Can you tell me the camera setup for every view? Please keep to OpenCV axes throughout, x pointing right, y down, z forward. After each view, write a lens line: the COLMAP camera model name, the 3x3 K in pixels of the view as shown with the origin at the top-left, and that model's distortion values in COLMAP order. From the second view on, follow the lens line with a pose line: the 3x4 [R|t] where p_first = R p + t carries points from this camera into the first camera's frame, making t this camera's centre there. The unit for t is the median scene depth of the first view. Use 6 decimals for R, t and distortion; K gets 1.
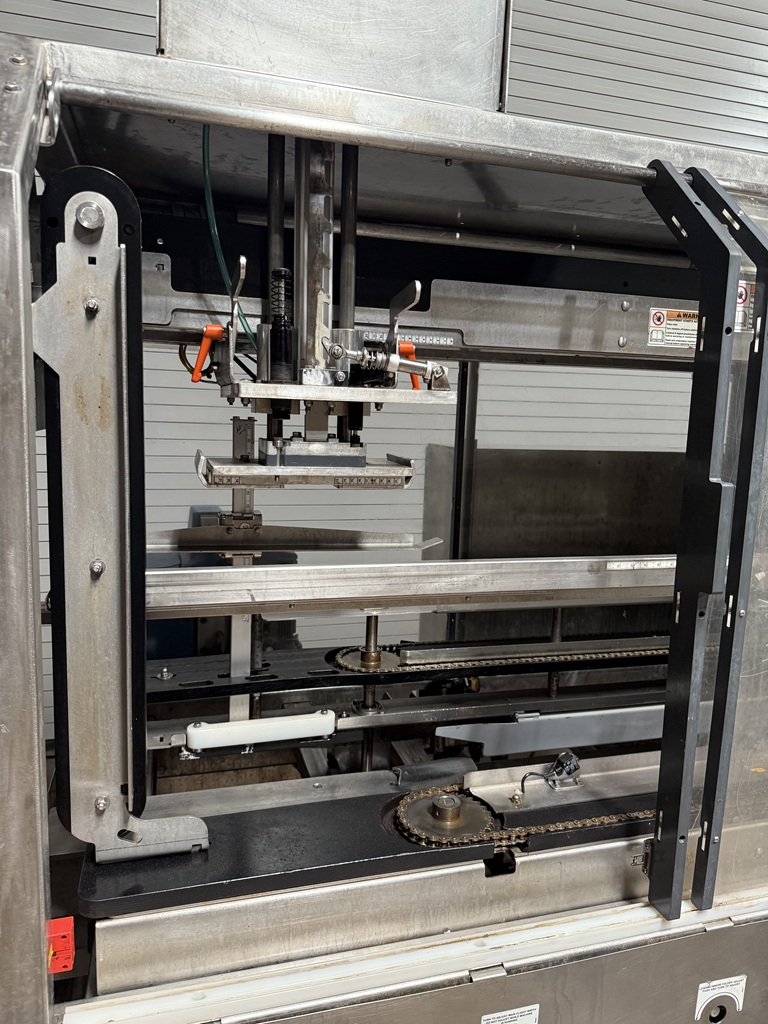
lens RADIAL K [[729.9, 0, 384.0], [0, 729.9, 512.0], [0, 0, 1]] dist [0.161527, -0.271124]
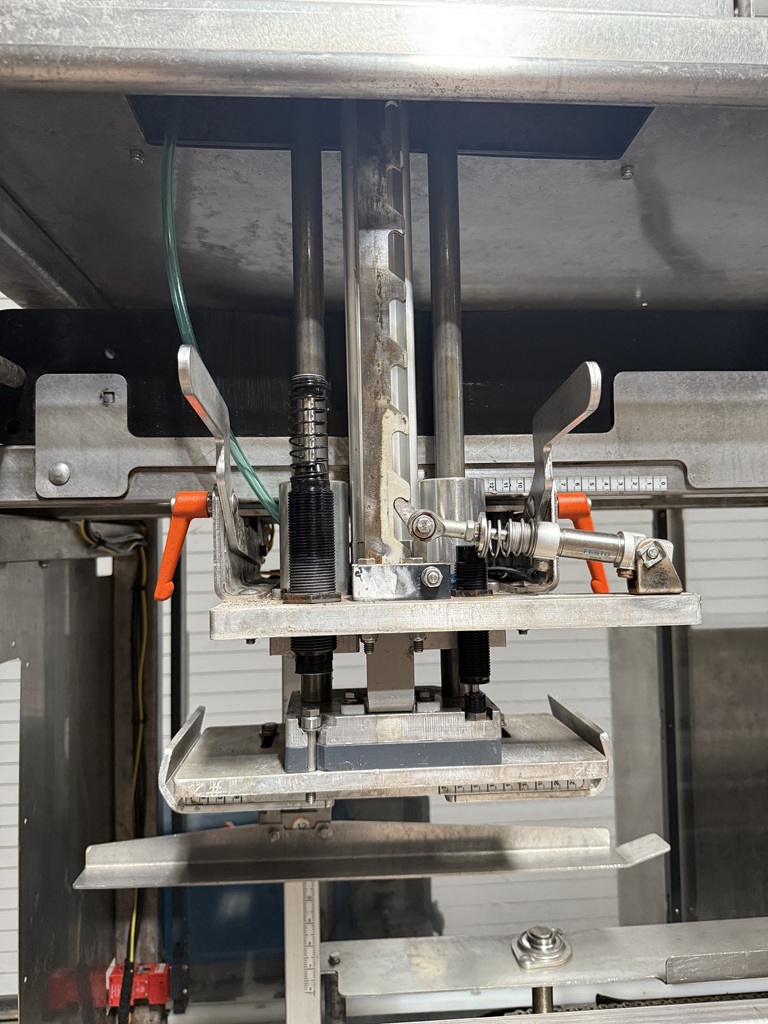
lens RADIAL K [[729.9, 0, 384.0], [0, 729.9, 512.0], [0, 0, 1]] dist [0.161527, -0.271124]
pose [[0.975545, -0.063595, -0.210397, 0.011109], [0.023992, 0.982318, -0.185674, -0.134745], [0.218485, 0.176085, 0.959822, 0.517755]]
